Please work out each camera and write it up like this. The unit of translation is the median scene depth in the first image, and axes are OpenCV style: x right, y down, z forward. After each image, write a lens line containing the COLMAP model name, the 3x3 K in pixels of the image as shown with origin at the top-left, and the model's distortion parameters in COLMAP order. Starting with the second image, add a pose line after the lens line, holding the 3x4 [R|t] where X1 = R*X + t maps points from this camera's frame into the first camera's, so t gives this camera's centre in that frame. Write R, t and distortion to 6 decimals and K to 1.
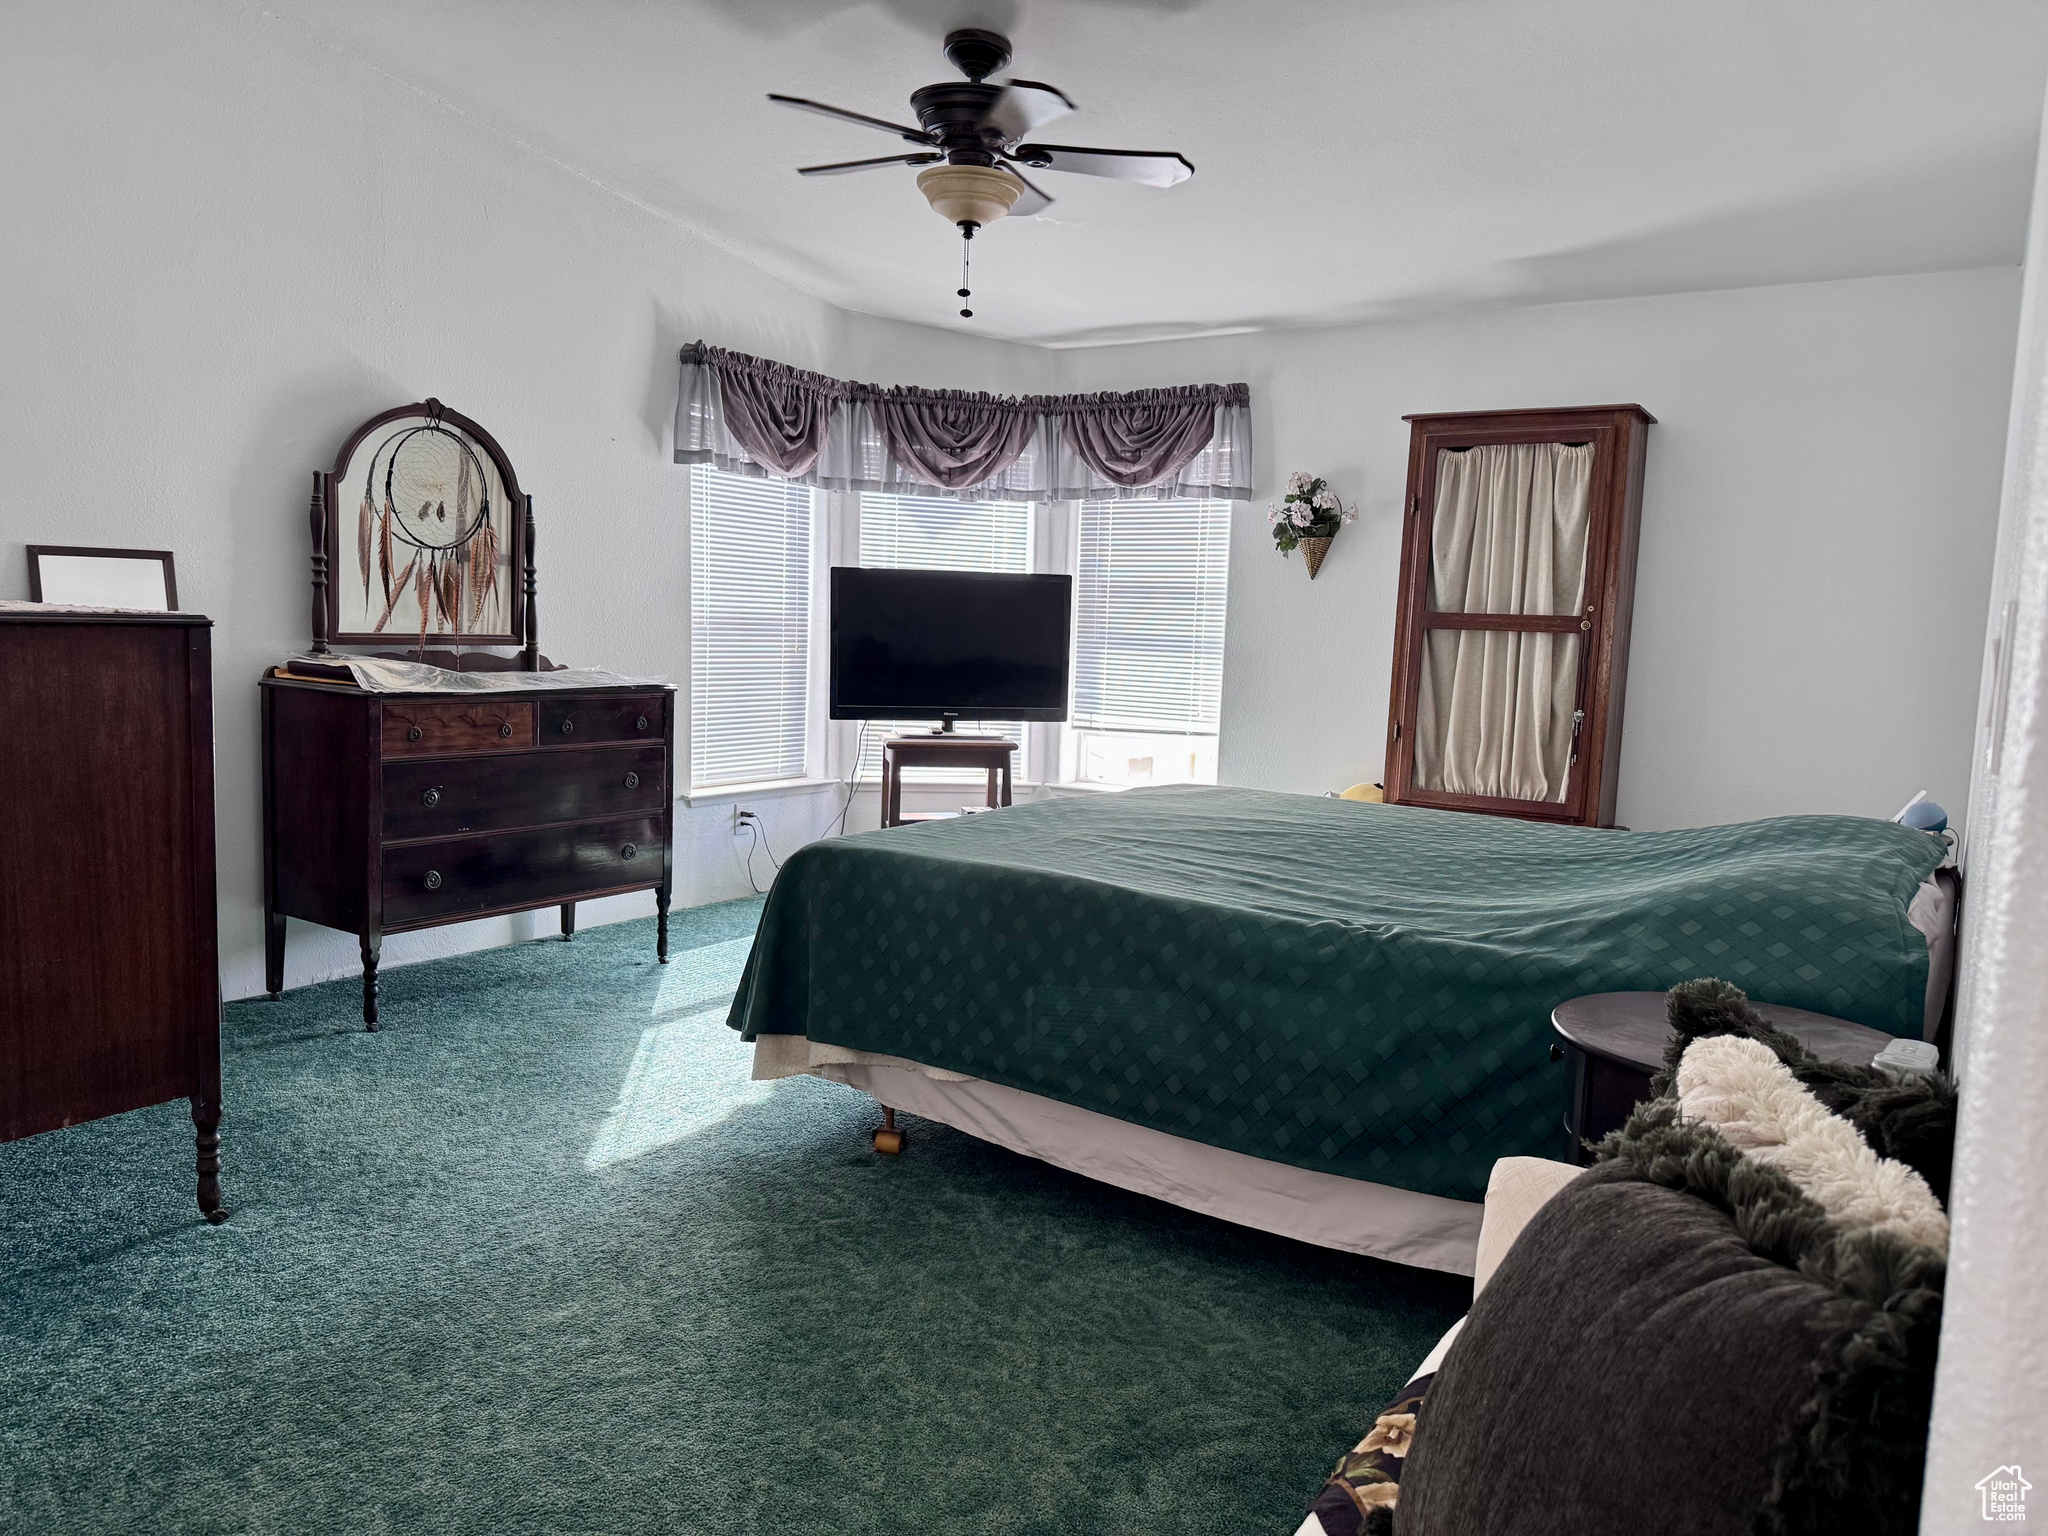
lens RADIAL K [[1421.8, 0, 1038.6], [0, 1421.8, 780.8], [0, 0, 1]] dist [0.134630, -0.193925]
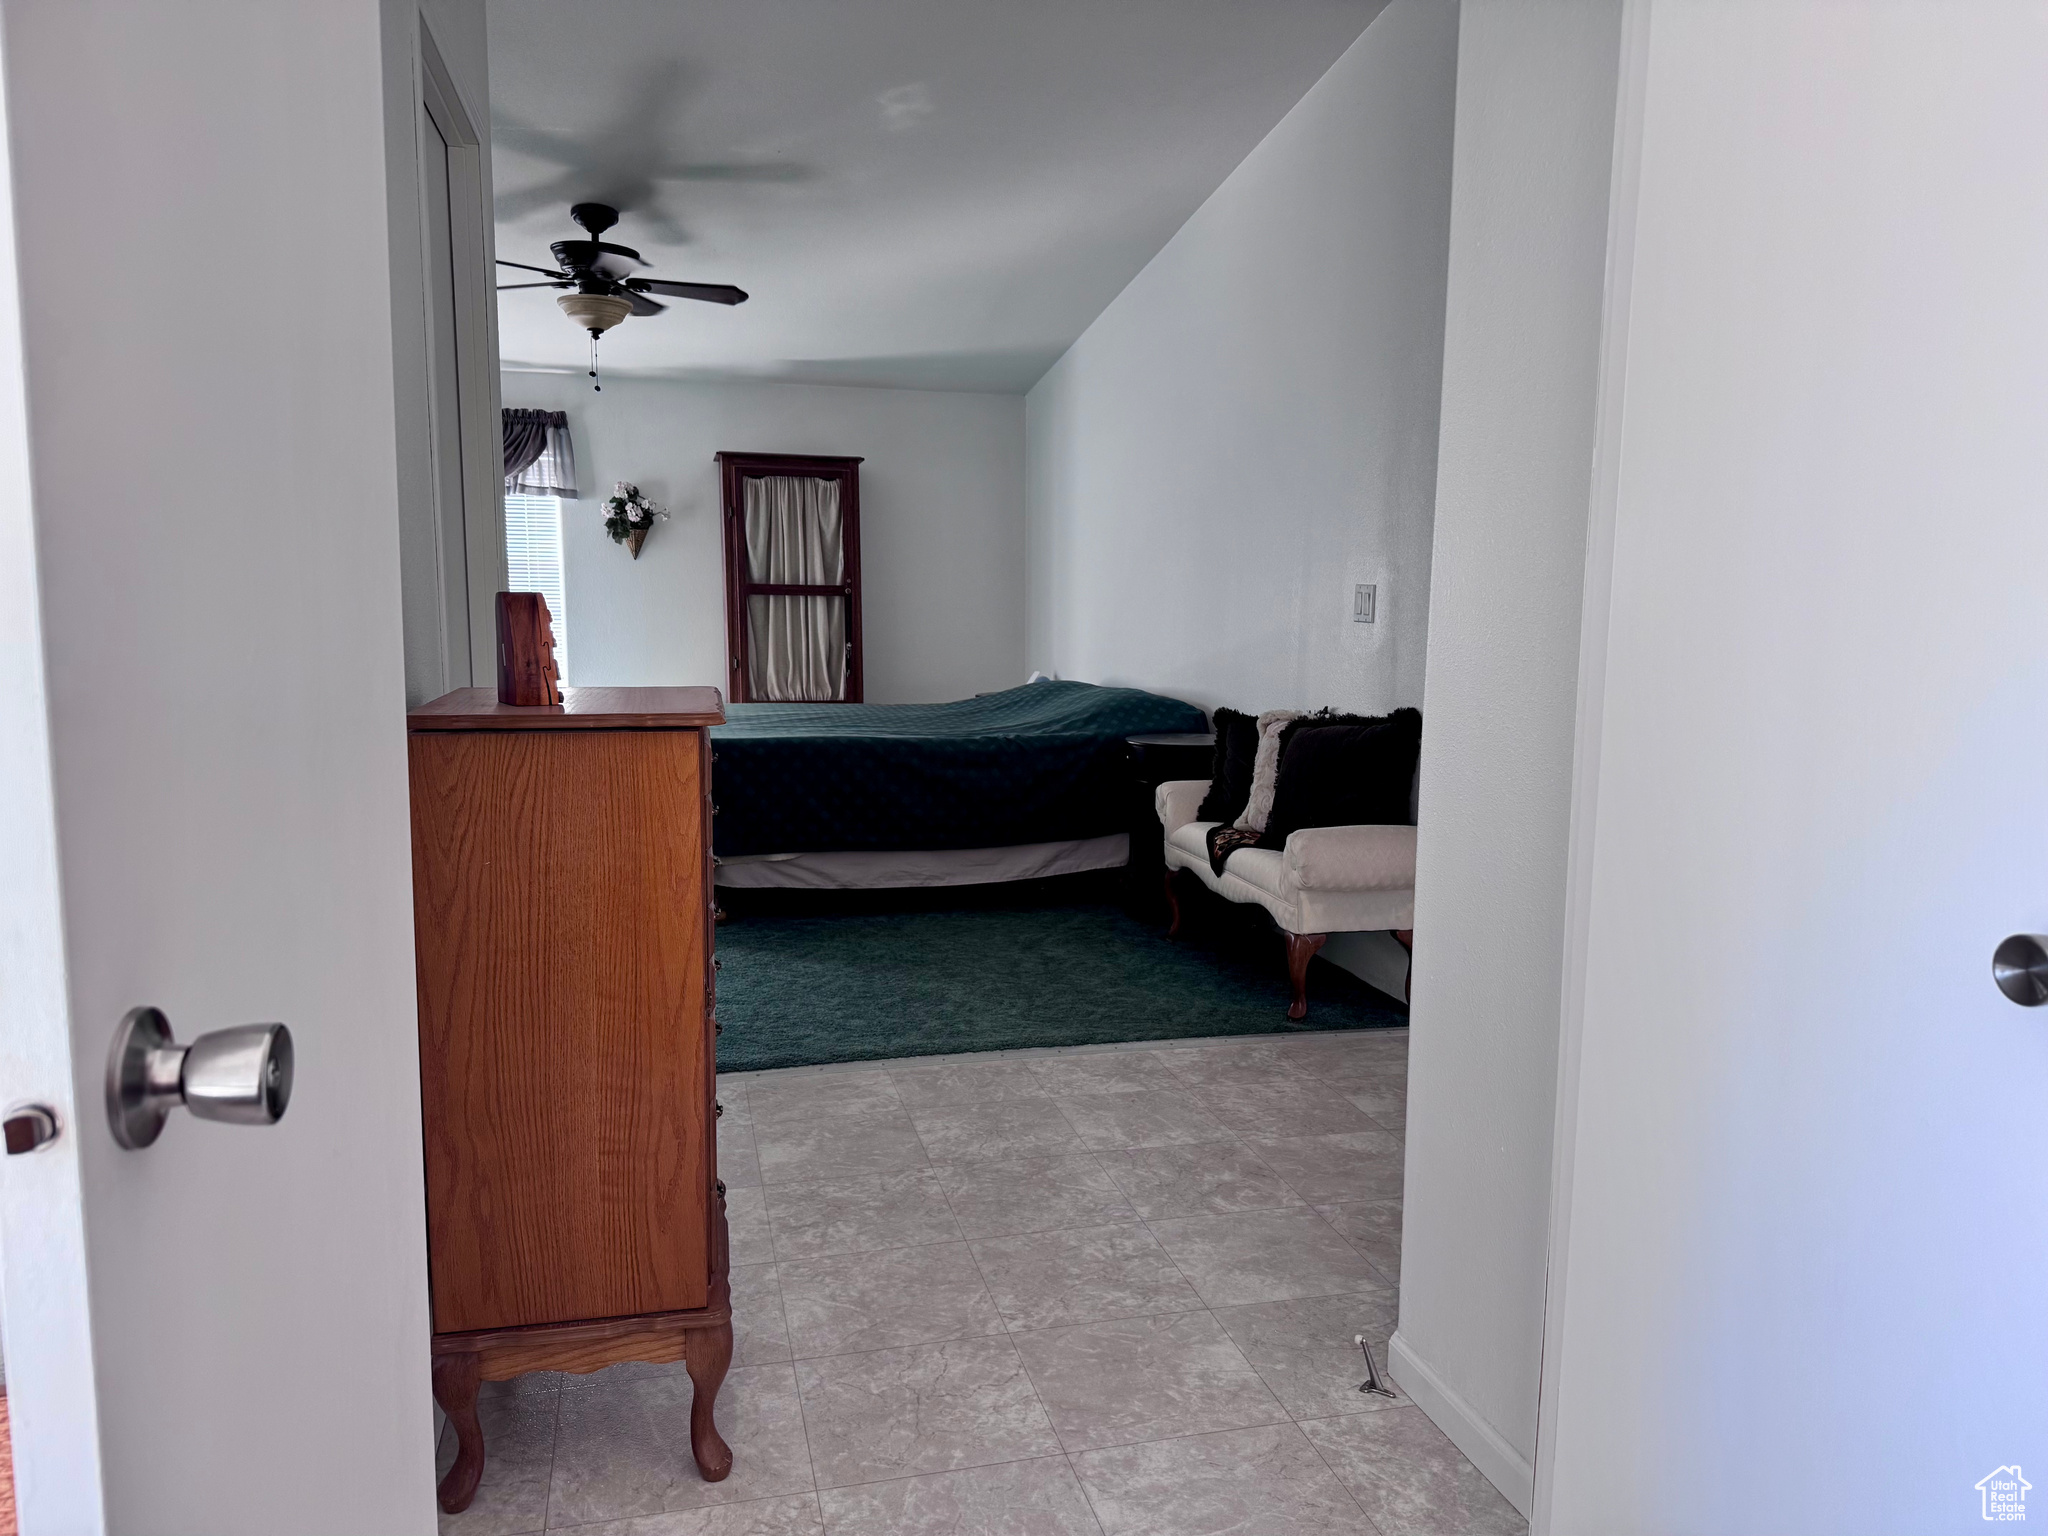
lens RADIAL K [[1421.8, 0, 1038.6], [0, 1421.8, 780.8], [0, 0, 1]] dist [0.134630, -0.193925]
pose [[0.672188, -0.123392, 0.730026, -0.669010], [0.102261, 0.992037, 0.073520, 0.009656], [-0.733285, 0.025234, 0.679453, -0.253540]]
